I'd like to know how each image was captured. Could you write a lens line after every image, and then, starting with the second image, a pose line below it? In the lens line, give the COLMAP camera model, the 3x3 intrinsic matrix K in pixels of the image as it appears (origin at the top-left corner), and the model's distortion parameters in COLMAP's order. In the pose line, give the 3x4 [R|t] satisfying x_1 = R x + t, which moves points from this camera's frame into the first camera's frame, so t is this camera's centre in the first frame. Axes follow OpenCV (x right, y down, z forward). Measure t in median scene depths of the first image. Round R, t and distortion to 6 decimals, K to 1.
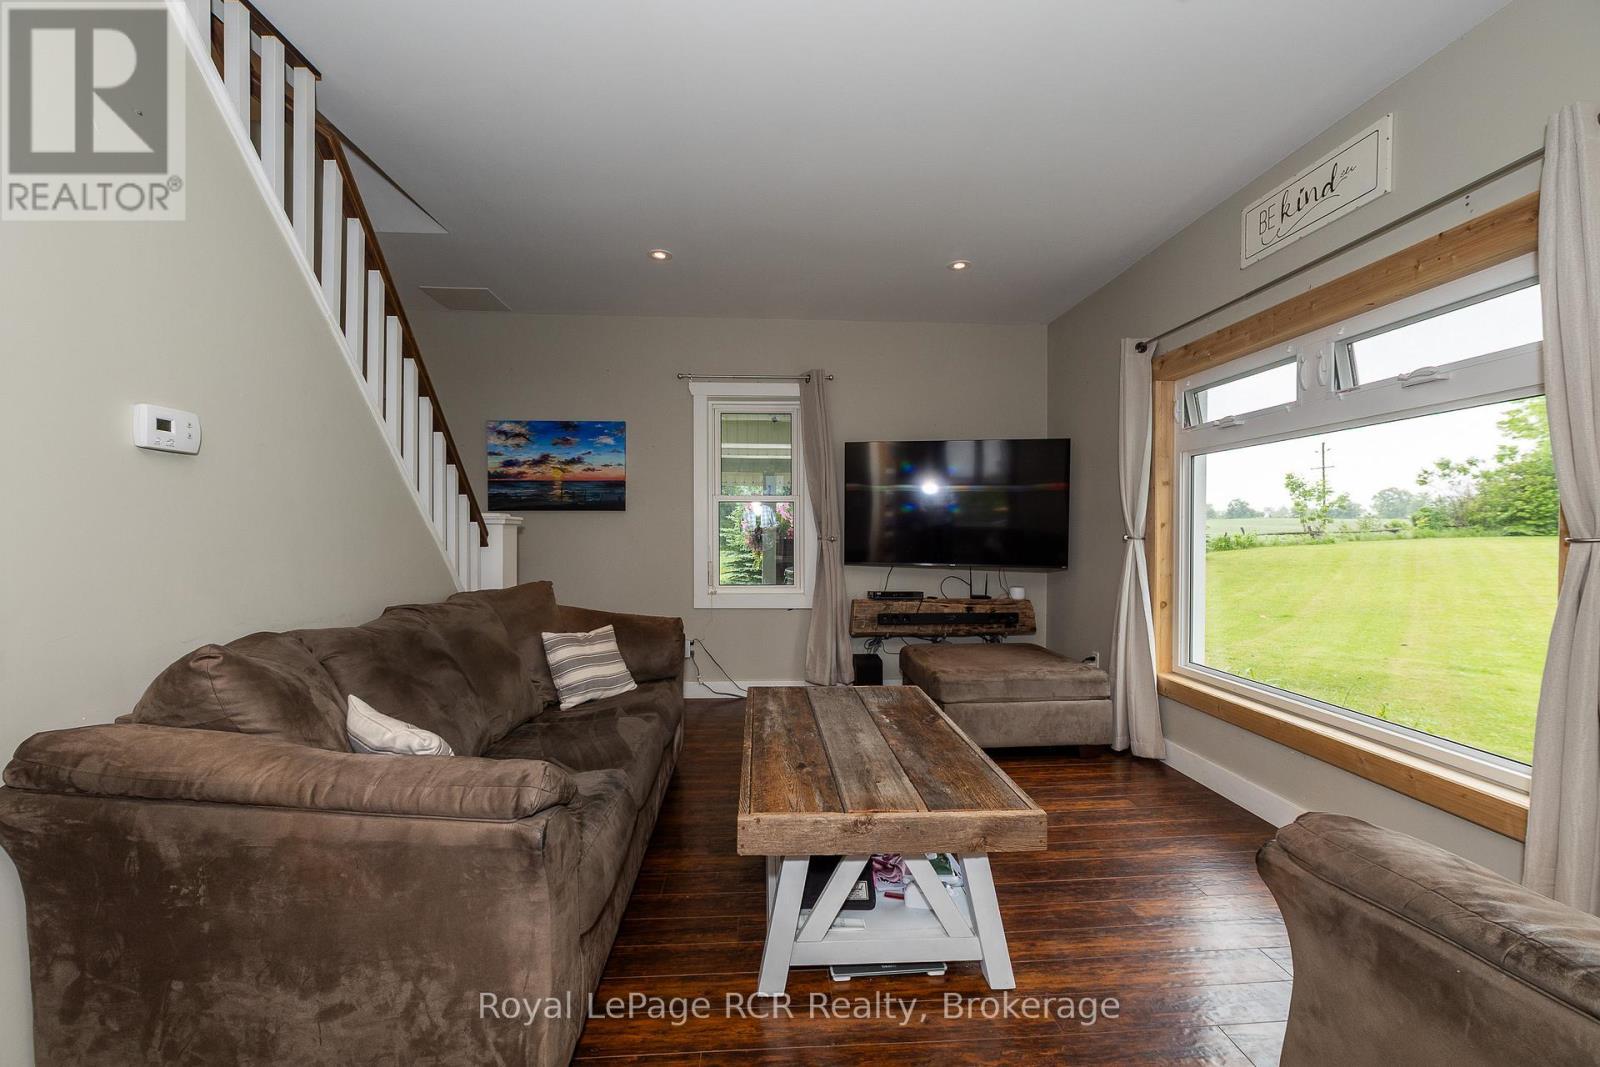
lens RADIAL K [[647.0, 0, 799.7], [0, 647.0, 531.8], [0, 0, 1]] dist [-0.002345, 0.001663]
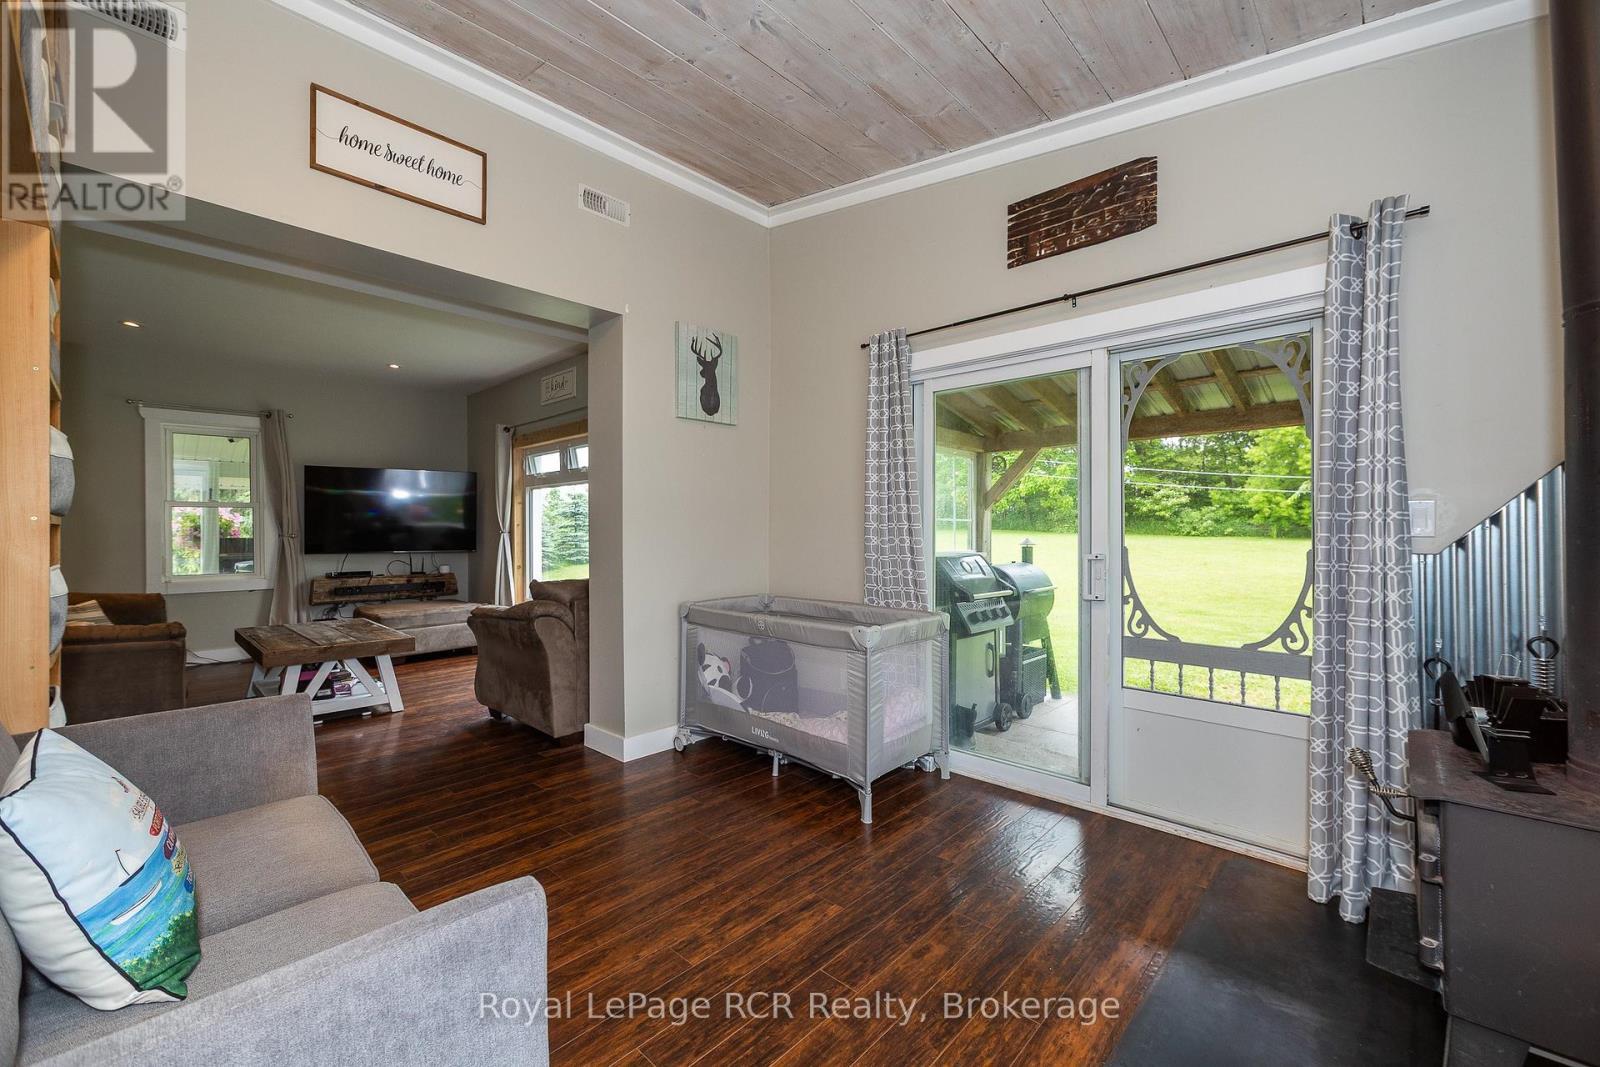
lens RADIAL K [[647.0, 0, 804.2], [0, 647.0, 526.3], [0, 0, 1]] dist [-0.002345, 0.001663]
pose [[0.729301, -0.005738, 0.684169, -0.095565], [0.008264, 0.999966, -0.000422, 0.001264], [-0.684143, 0.005961, 0.729323, -0.731218]]
